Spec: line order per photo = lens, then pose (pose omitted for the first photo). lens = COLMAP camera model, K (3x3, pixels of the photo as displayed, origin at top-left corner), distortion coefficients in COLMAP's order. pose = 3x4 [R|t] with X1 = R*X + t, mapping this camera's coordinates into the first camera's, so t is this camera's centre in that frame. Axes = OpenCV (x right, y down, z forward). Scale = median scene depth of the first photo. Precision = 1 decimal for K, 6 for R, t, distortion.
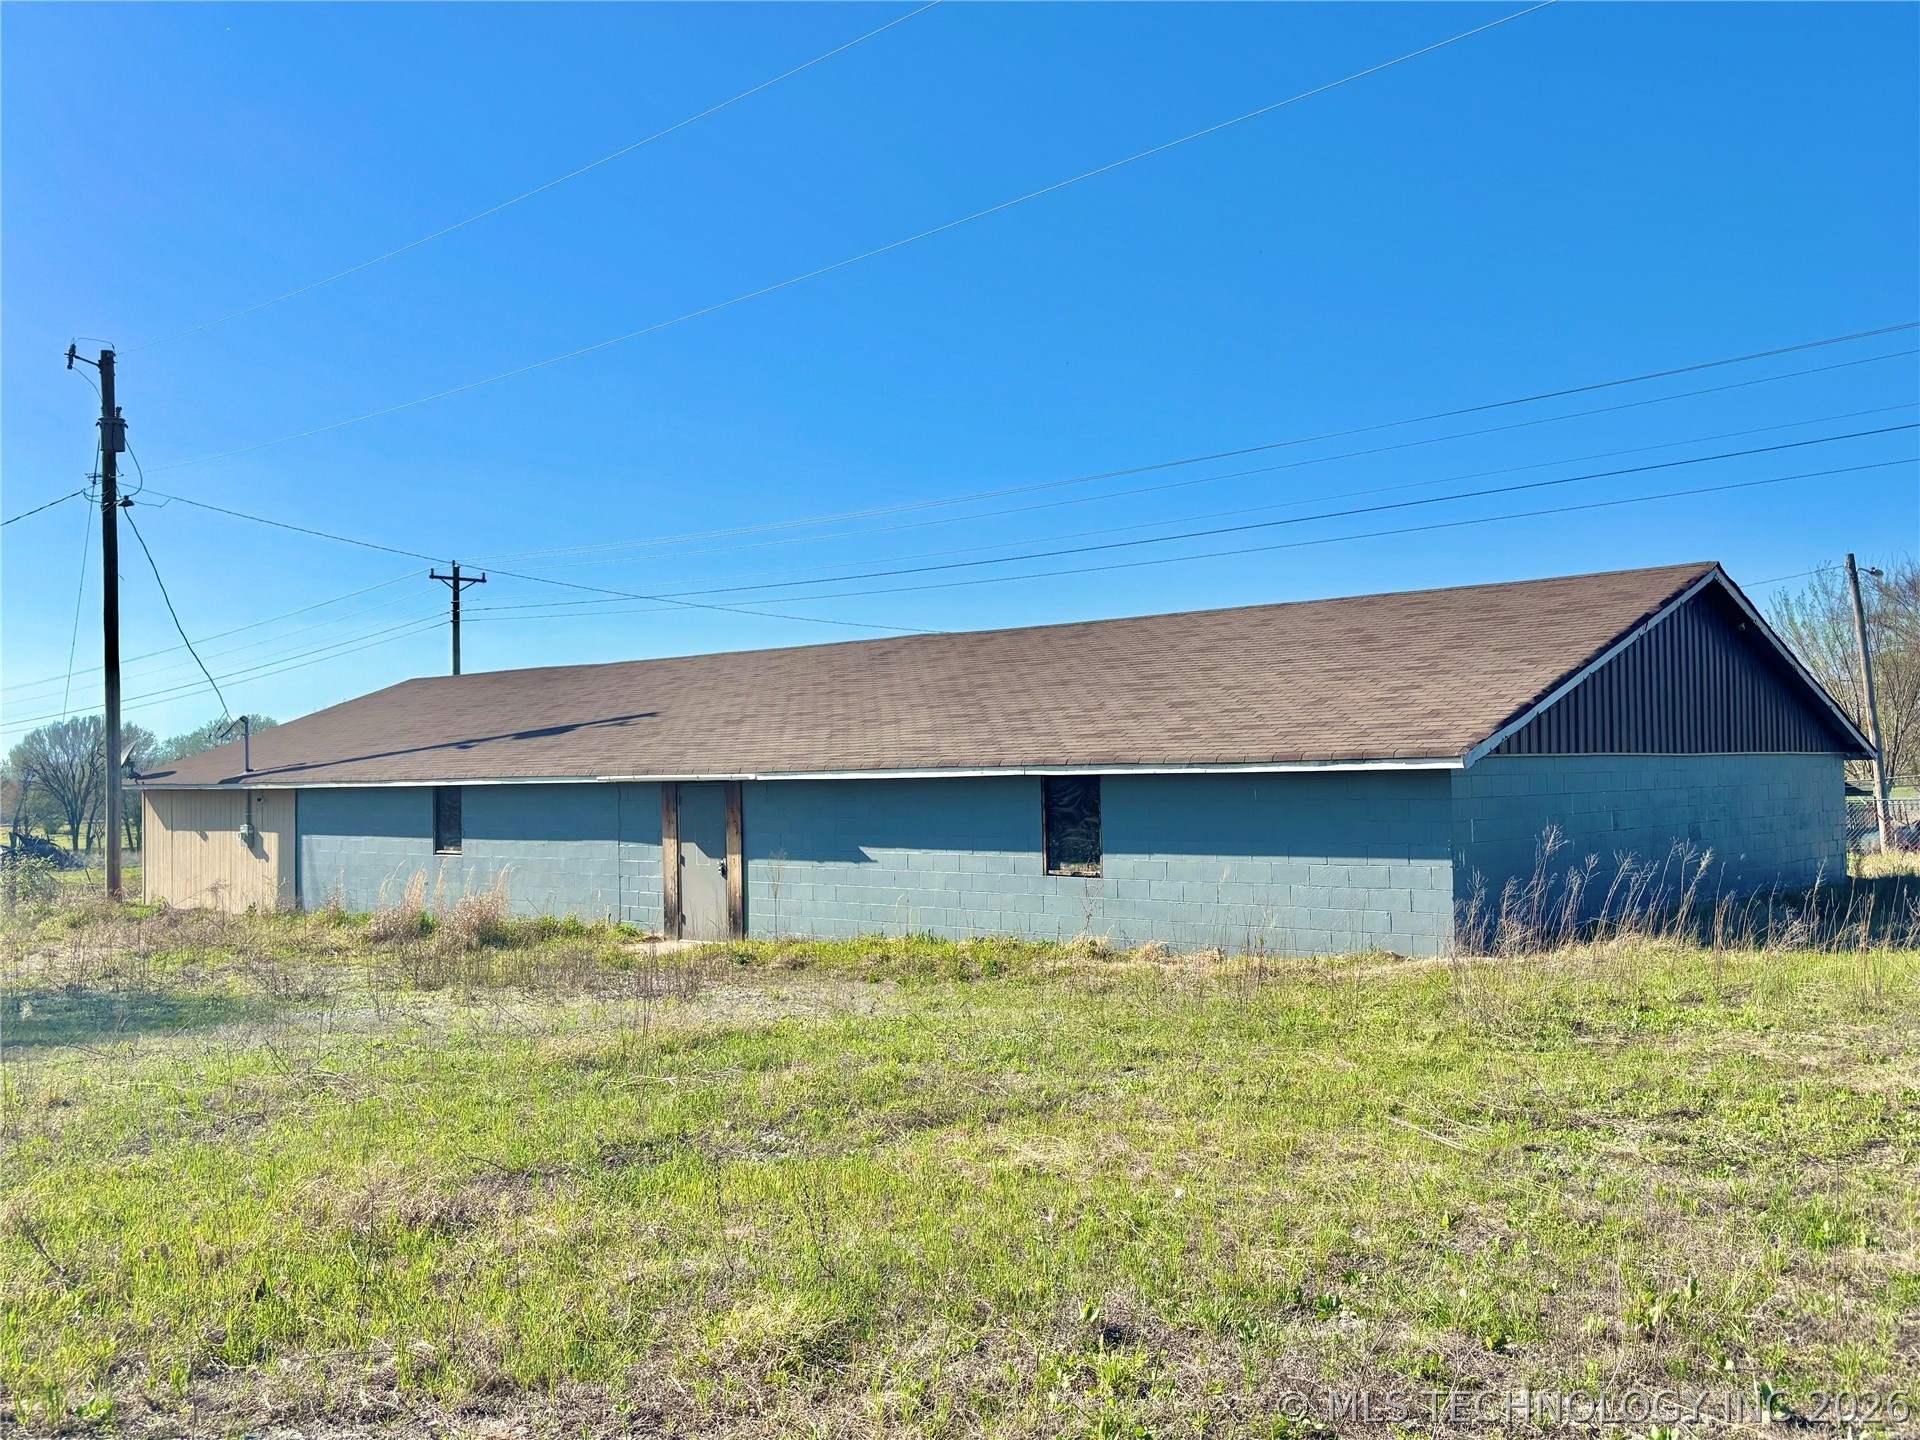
lens RADIAL K [[1694.5, 0, 959.4], [0, 1694.5, 713.9], [0, 0, 1]] dist [0.106097, 0.007367]
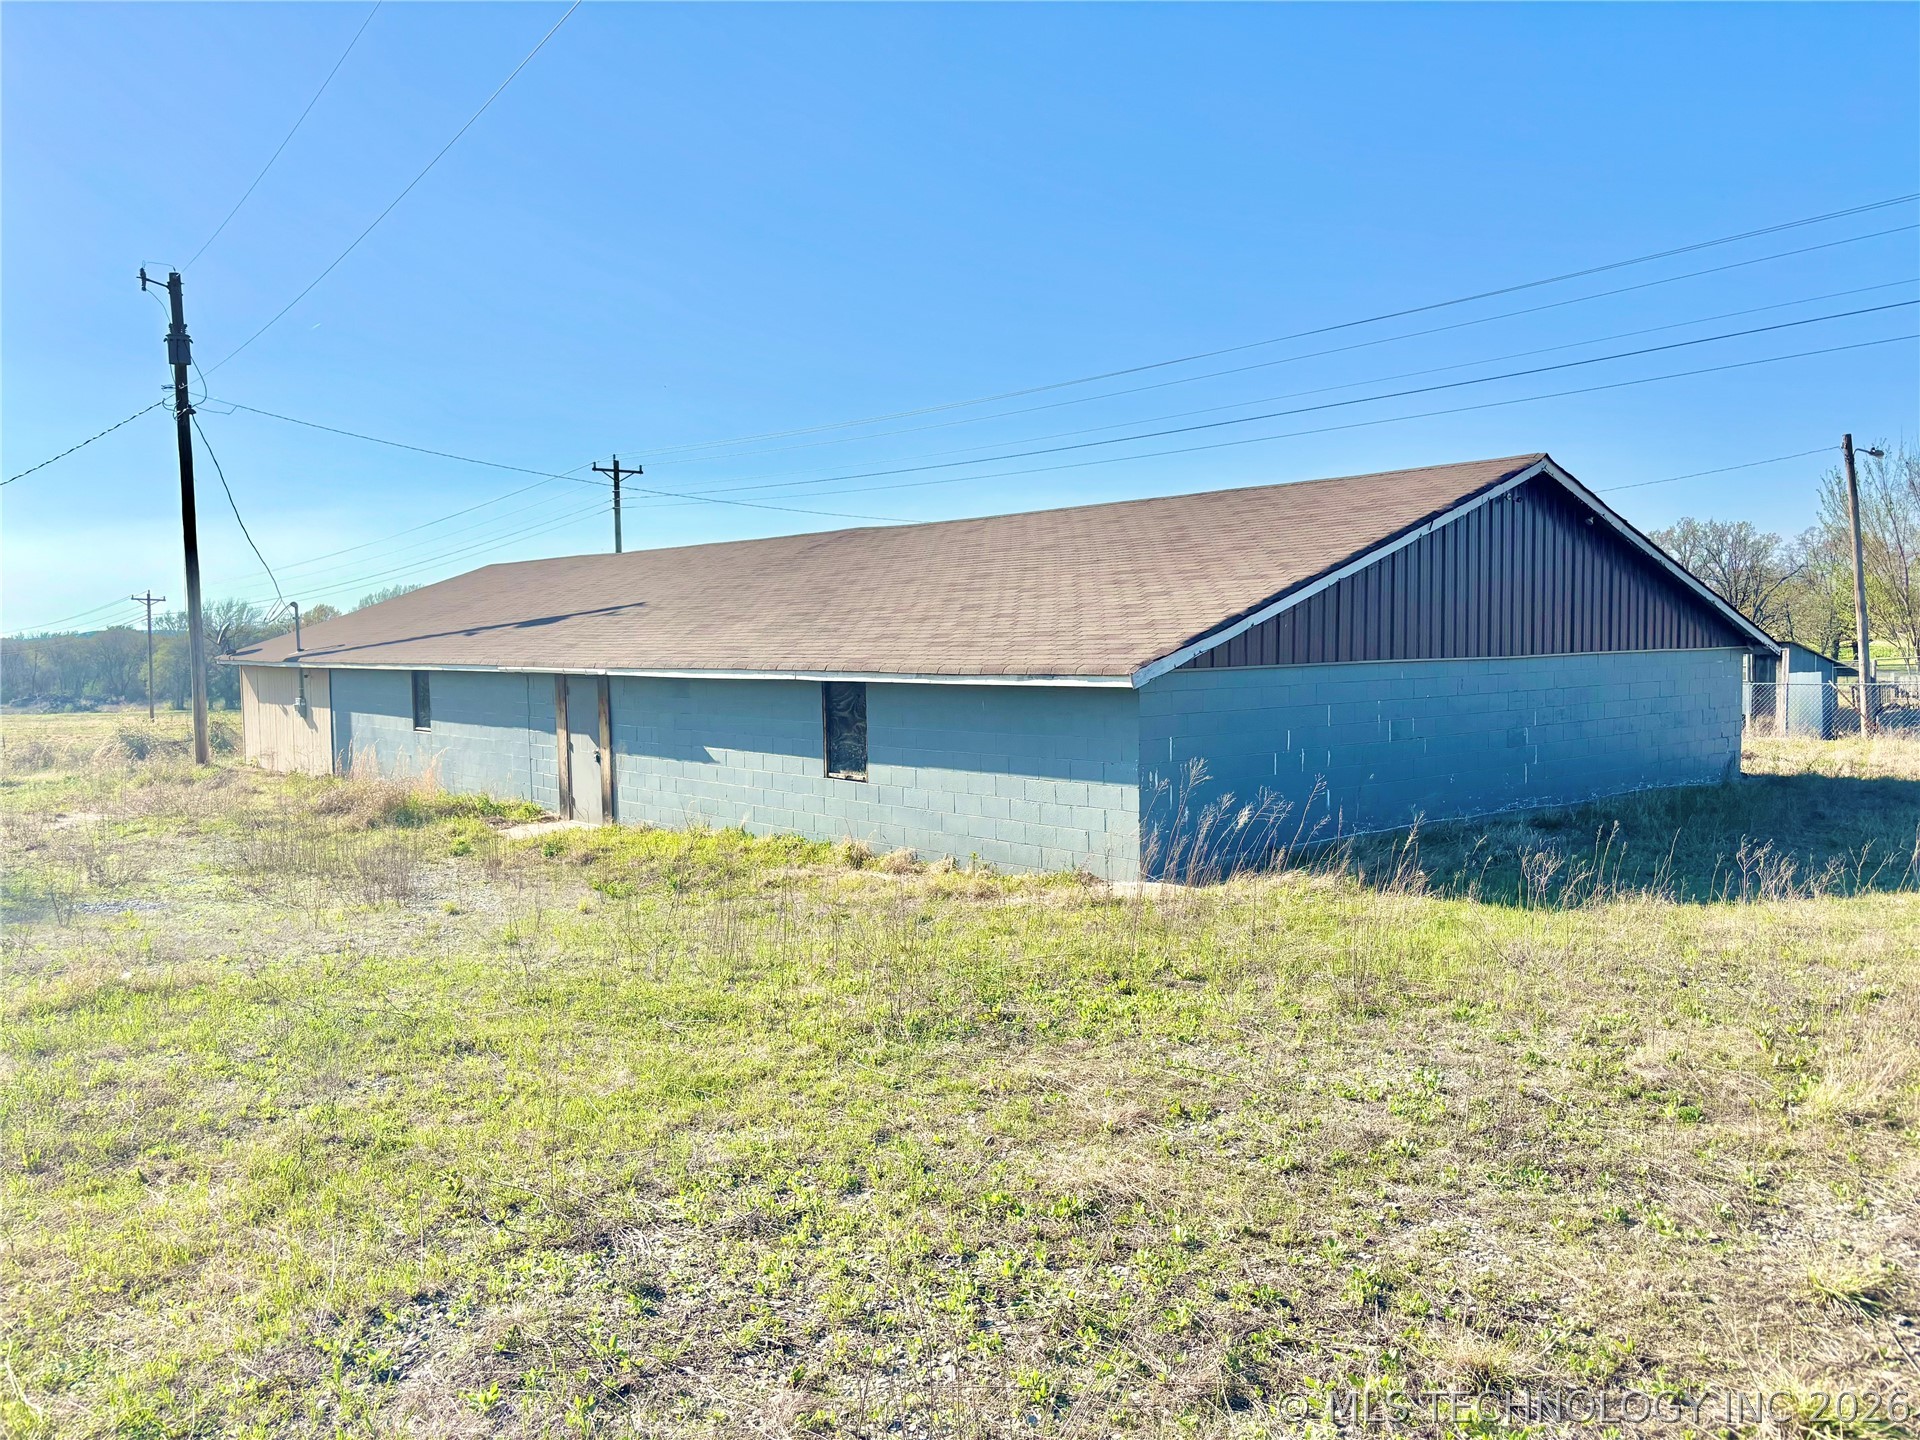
lens RADIAL K [[1470.2, 0, 962.0], [0, 1470.2, 713.6], [0, 0, 1]] dist [0.048048, -0.006247]
pose [[0.992440, 0.009378, -0.122374, 0.193074], [0.001581, 0.996018, 0.089143, -0.016577], [0.122723, -0.088662, 0.988473, 0.130464]]
